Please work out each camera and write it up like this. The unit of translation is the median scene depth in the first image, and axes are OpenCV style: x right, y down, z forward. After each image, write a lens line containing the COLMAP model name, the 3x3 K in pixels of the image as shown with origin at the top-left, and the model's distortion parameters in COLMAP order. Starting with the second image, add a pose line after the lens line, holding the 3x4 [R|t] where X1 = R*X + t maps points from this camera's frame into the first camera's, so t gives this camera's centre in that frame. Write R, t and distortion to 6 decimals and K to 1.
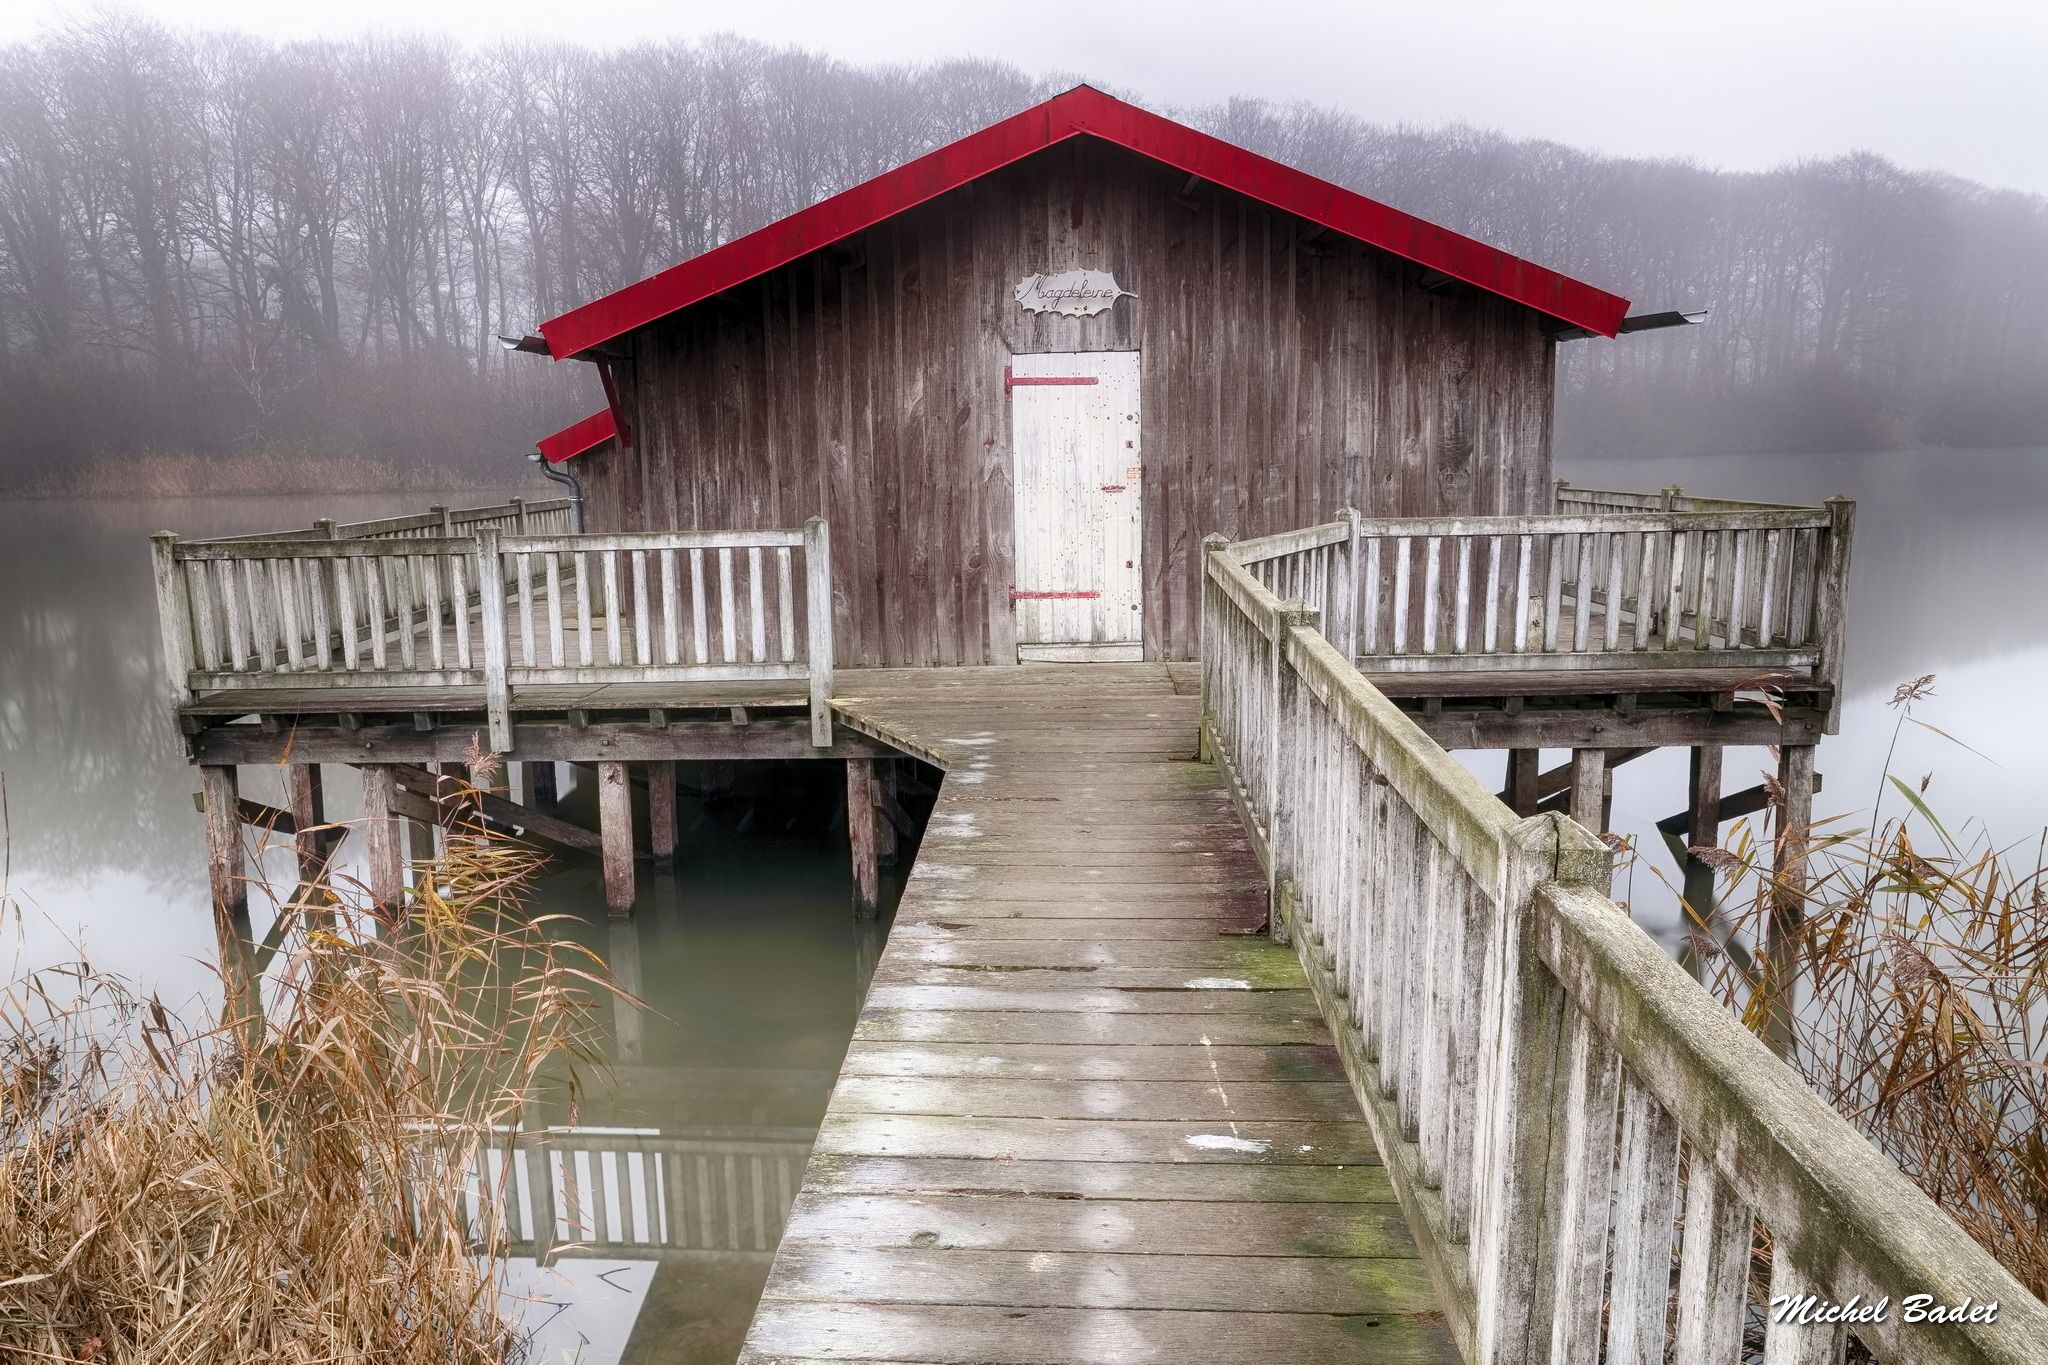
lens RADIAL K [[1408.0, 0, 1024.0], [0, 1408.0, 682.5], [0, 0, 1]] dist [-0.003771, -0.002686]
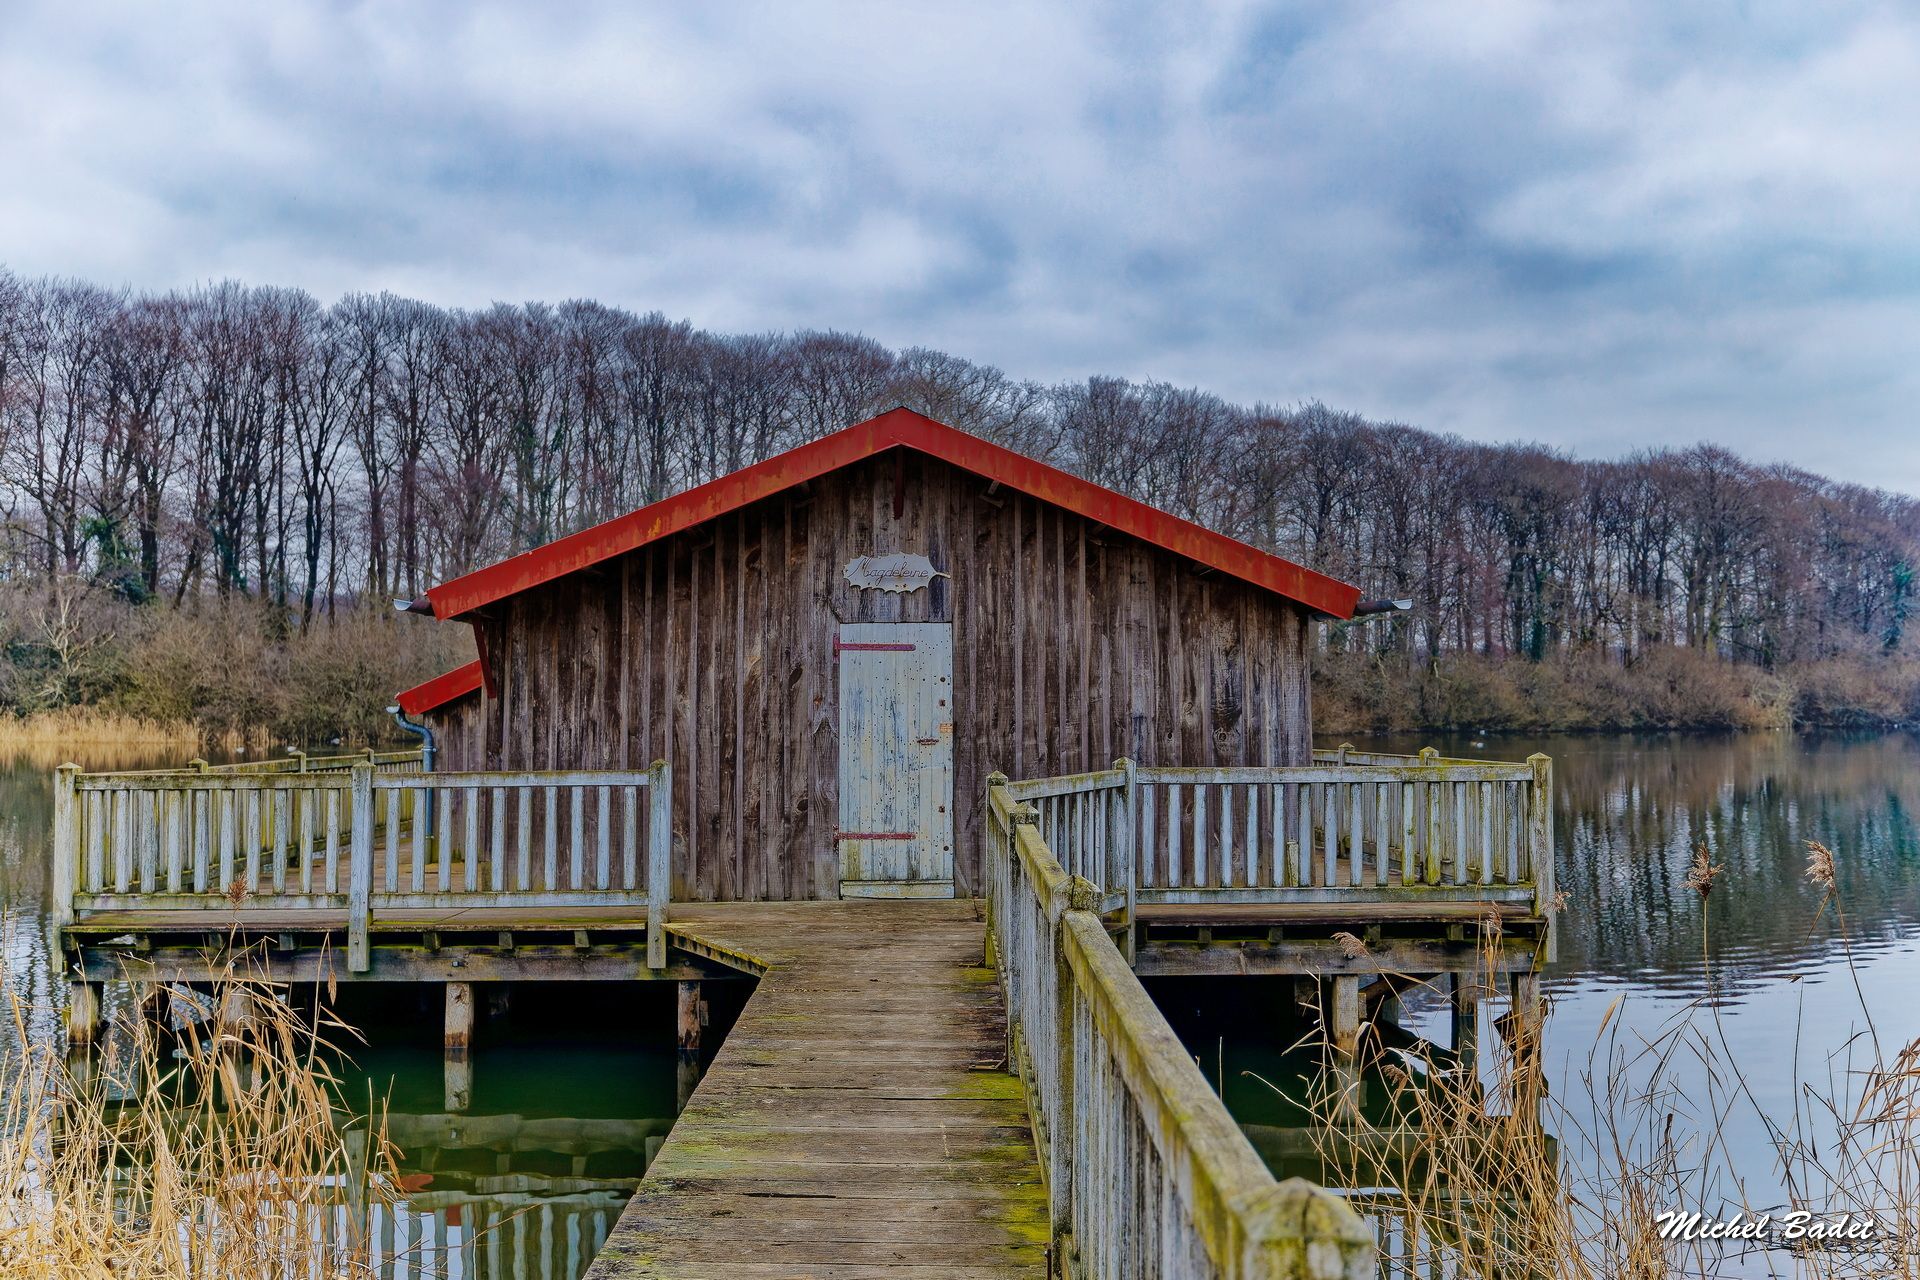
lens RADIAL K [[1518.9, 0, 960.4], [0, 1518.9, 653.6], [0, 0, 1]] dist [0.001652, -0.052388]
pose [[0.998499, 0.018604, 0.051517, 0.026048], [-0.007459, 0.977971, -0.208605, 0.047583], [-0.054263, 0.207908, 0.976642, -0.205531]]
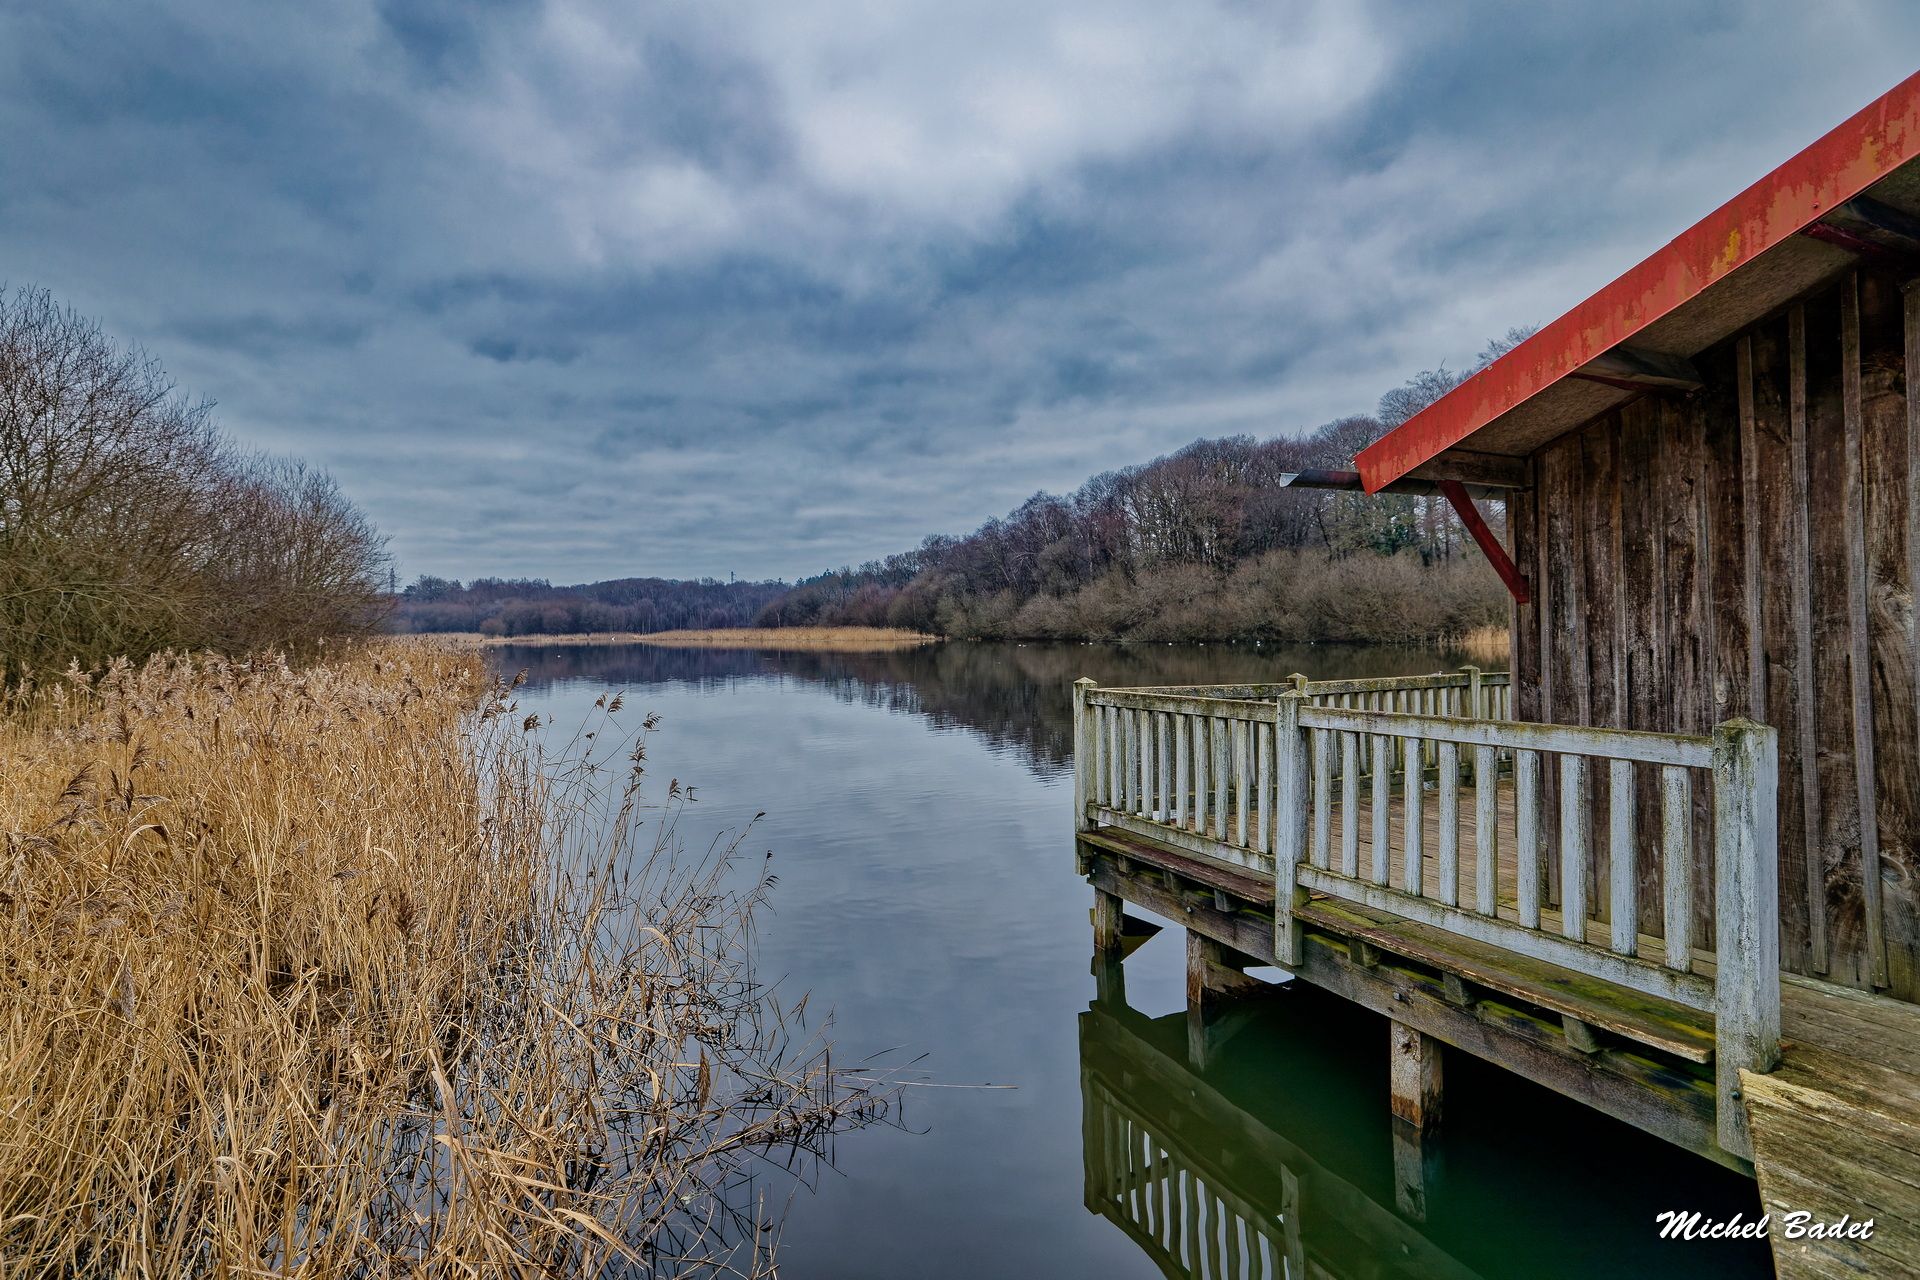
lens RADIAL K [[950.7, 0, 951.9], [0, 950.7, 615.8], [0, 0, 1]] dist [0.014290, 0.000876]
pose [[0.444624, -0.003203, -0.895711, 0.045872], [-0.147399, 0.986099, -0.076694, -0.076816], [0.883506, 0.166127, 0.437971, 0.513818]]
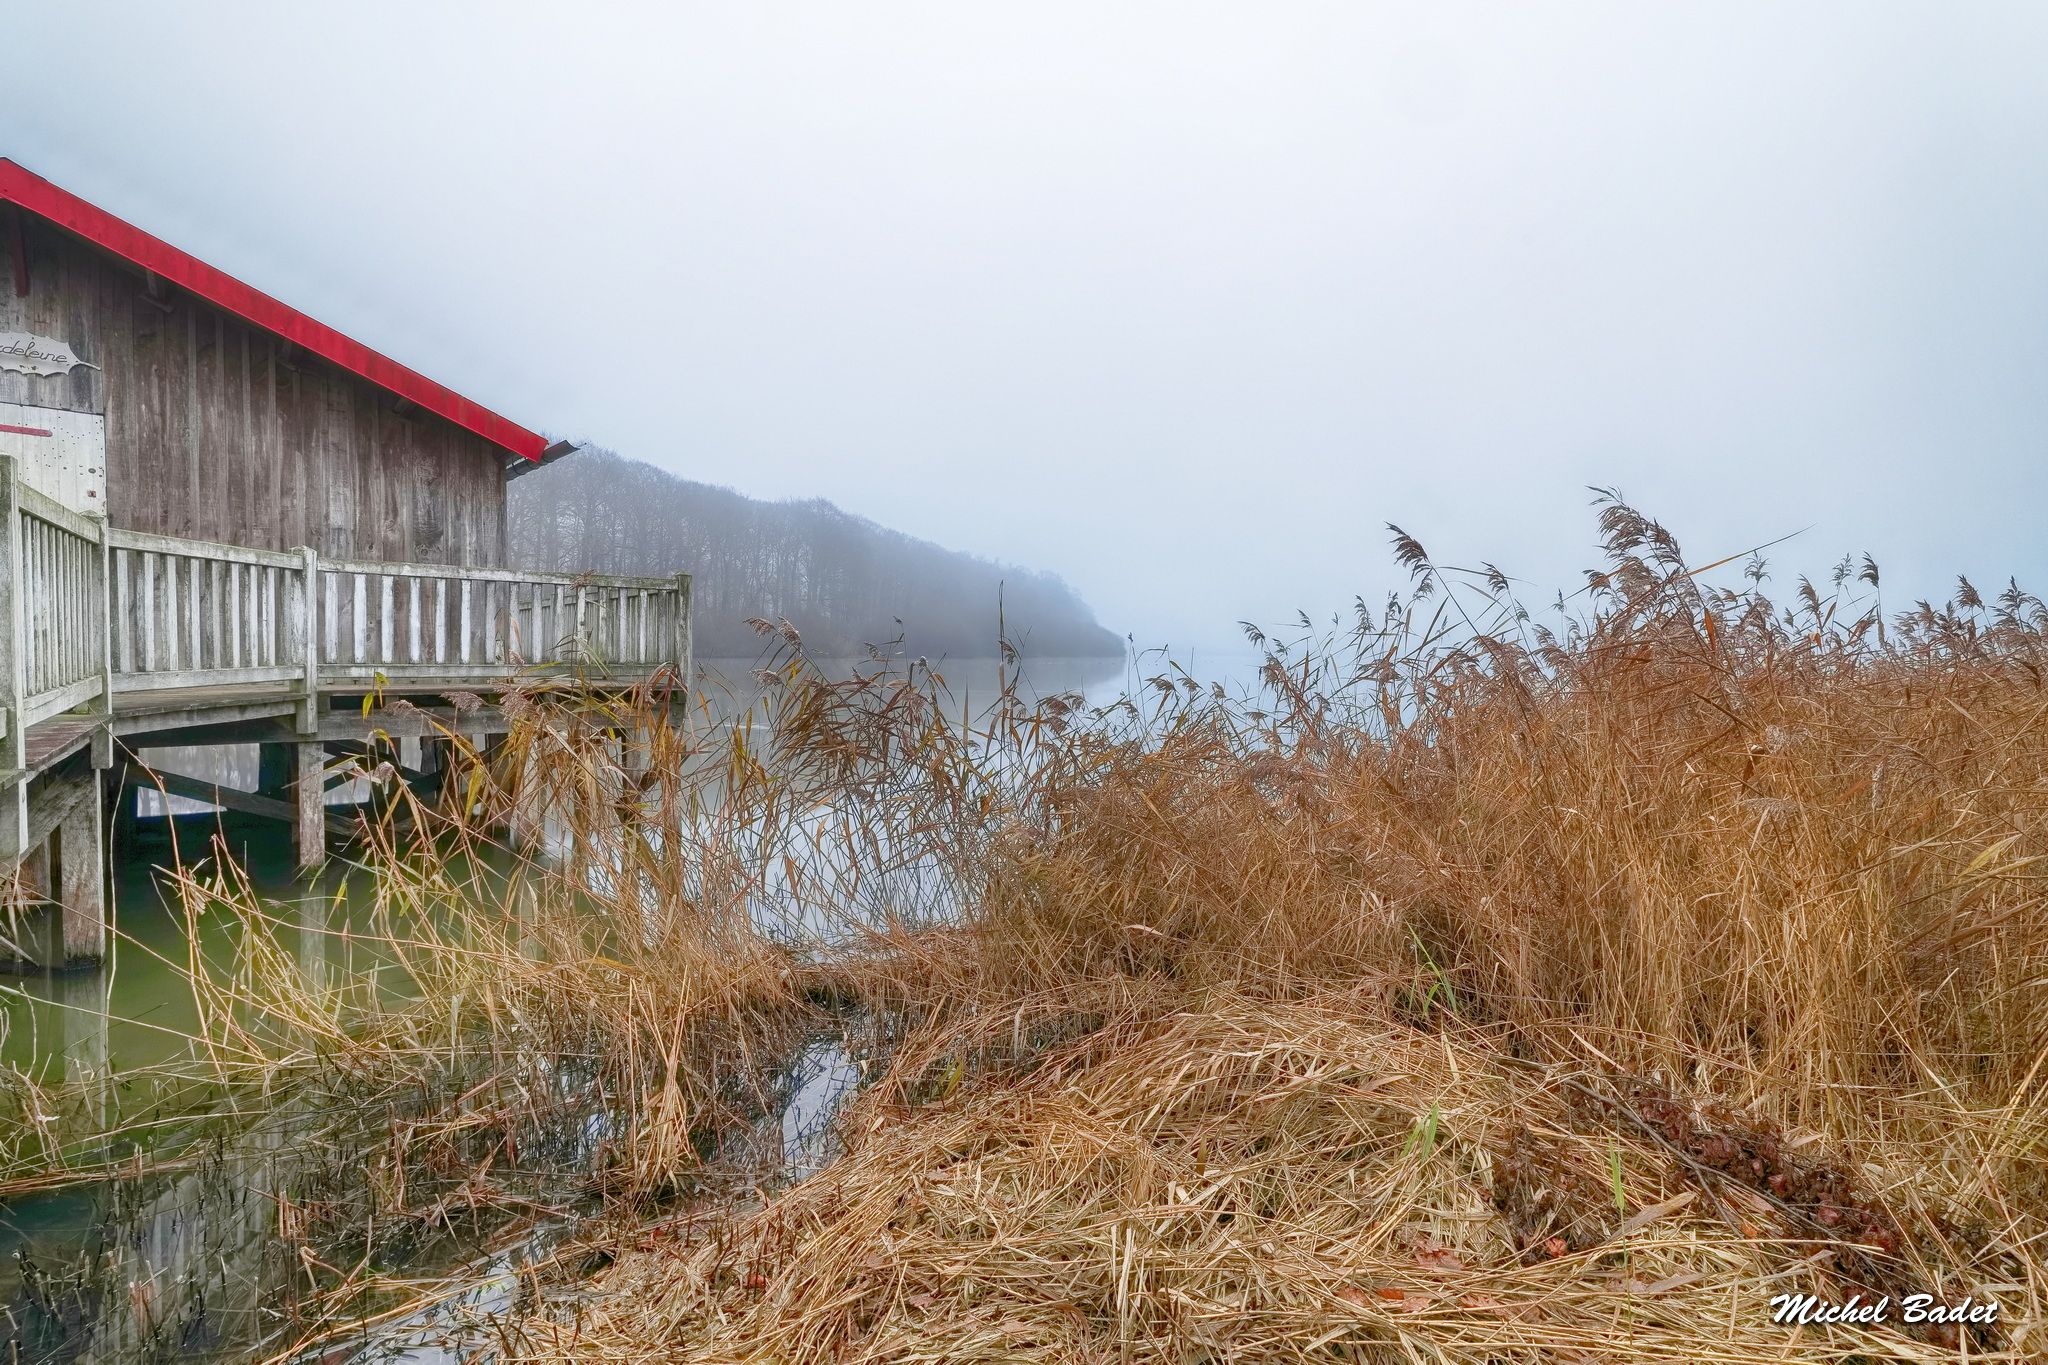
lens RADIAL K [[893.9, 0, 1024.0], [0, 893.9, 682.5], [0, 0, 1]] dist [-0.000347, 0.000887]
pose [[0.740093, 0.008914, 0.672446, 0.150615], [0.083730, 0.990910, -0.105289, 0.125062], [-0.667272, 0.134228, 0.732619, -0.019306]]
